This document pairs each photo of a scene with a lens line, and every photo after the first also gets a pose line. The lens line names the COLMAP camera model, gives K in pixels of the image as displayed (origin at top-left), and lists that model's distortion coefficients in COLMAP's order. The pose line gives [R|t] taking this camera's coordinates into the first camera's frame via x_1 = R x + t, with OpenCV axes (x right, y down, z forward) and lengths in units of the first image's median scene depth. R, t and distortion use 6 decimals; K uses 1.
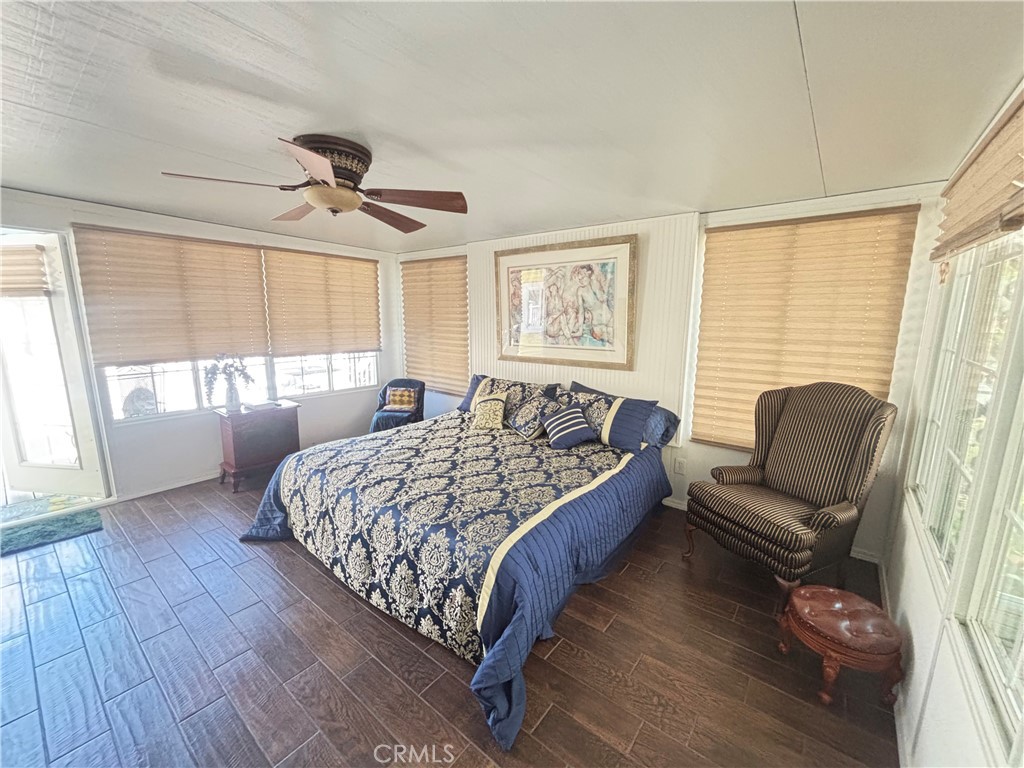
lens RADIAL K [[412.3, 0, 509.9], [0, 412.3, 385.2], [0, 0, 1]] dist [0.000207, -0.000175]
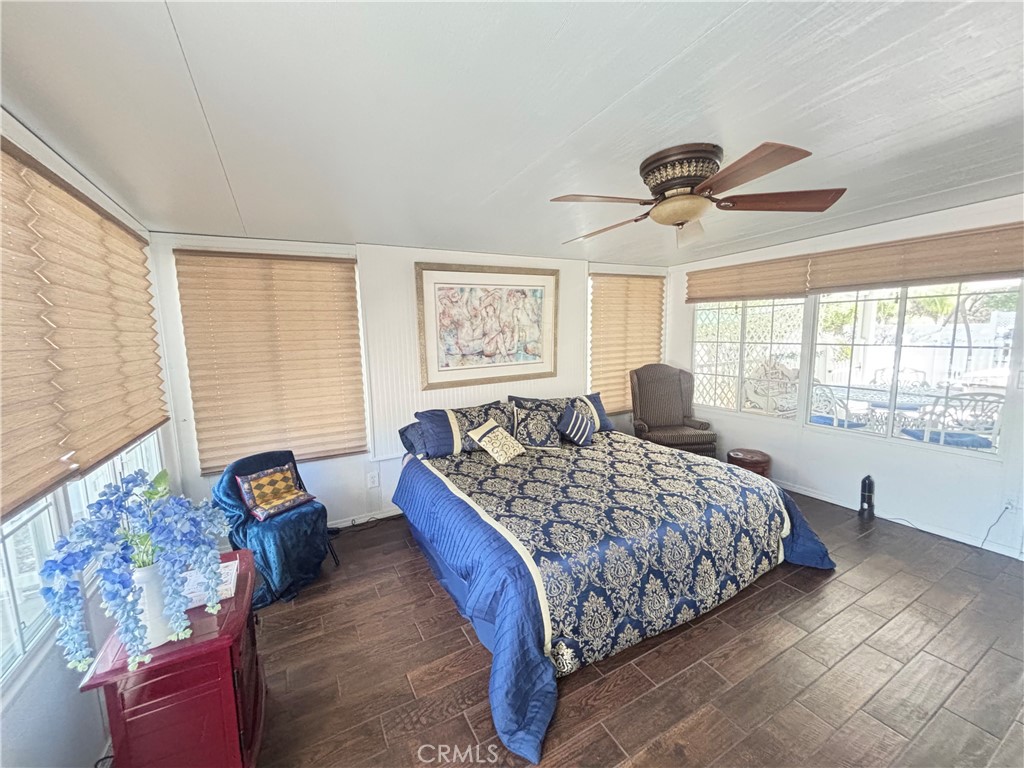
lens RADIAL K [[412.3, 0, 509.9], [0, 412.3, 385.2], [0, 0, 1]] dist [0.000207, -0.000175]
pose [[0.383916, -0.135731, 0.913338, -0.882600], [0.189544, 0.979657, 0.065913, -0.114925], [-0.903704, 0.147812, 0.401833, 0.610186]]
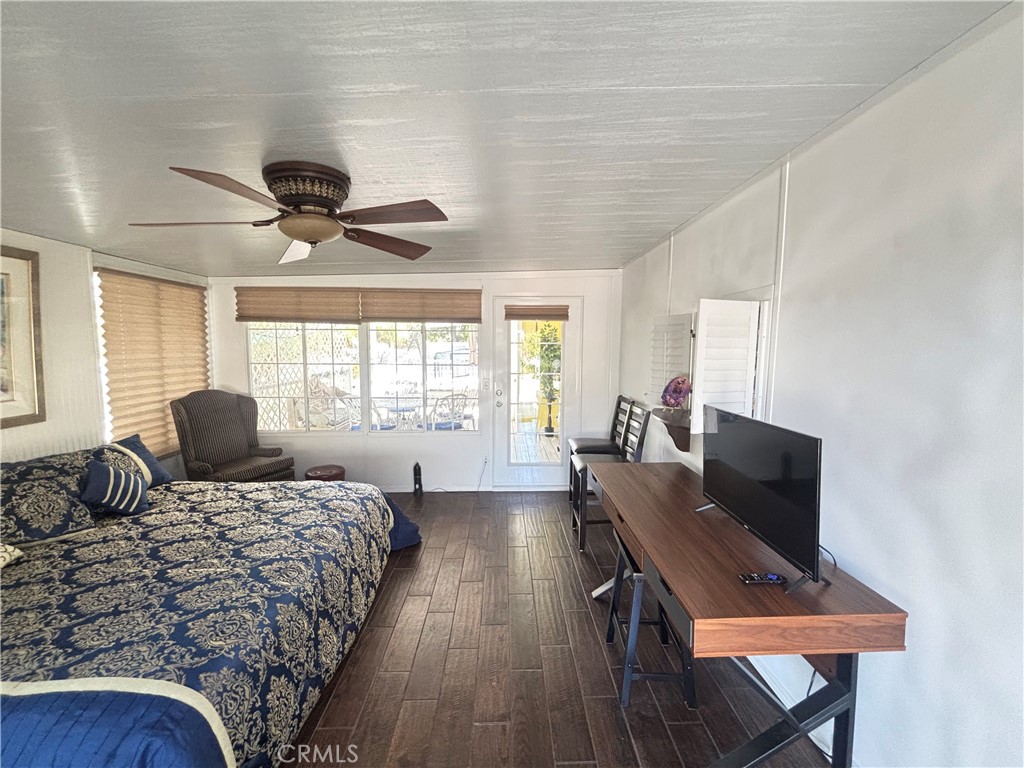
lens RADIAL K [[415.9, 0, 511.1], [0, 415.9, 385.5], [0, 0, 1]] dist [0.000209, 0.000710]
pose [[-0.641941, -0.079450, 0.762627, -0.852272], [0.130571, 0.968762, 0.210834, -0.147895], [-0.755555, 0.234920, -0.611514, 0.776636]]
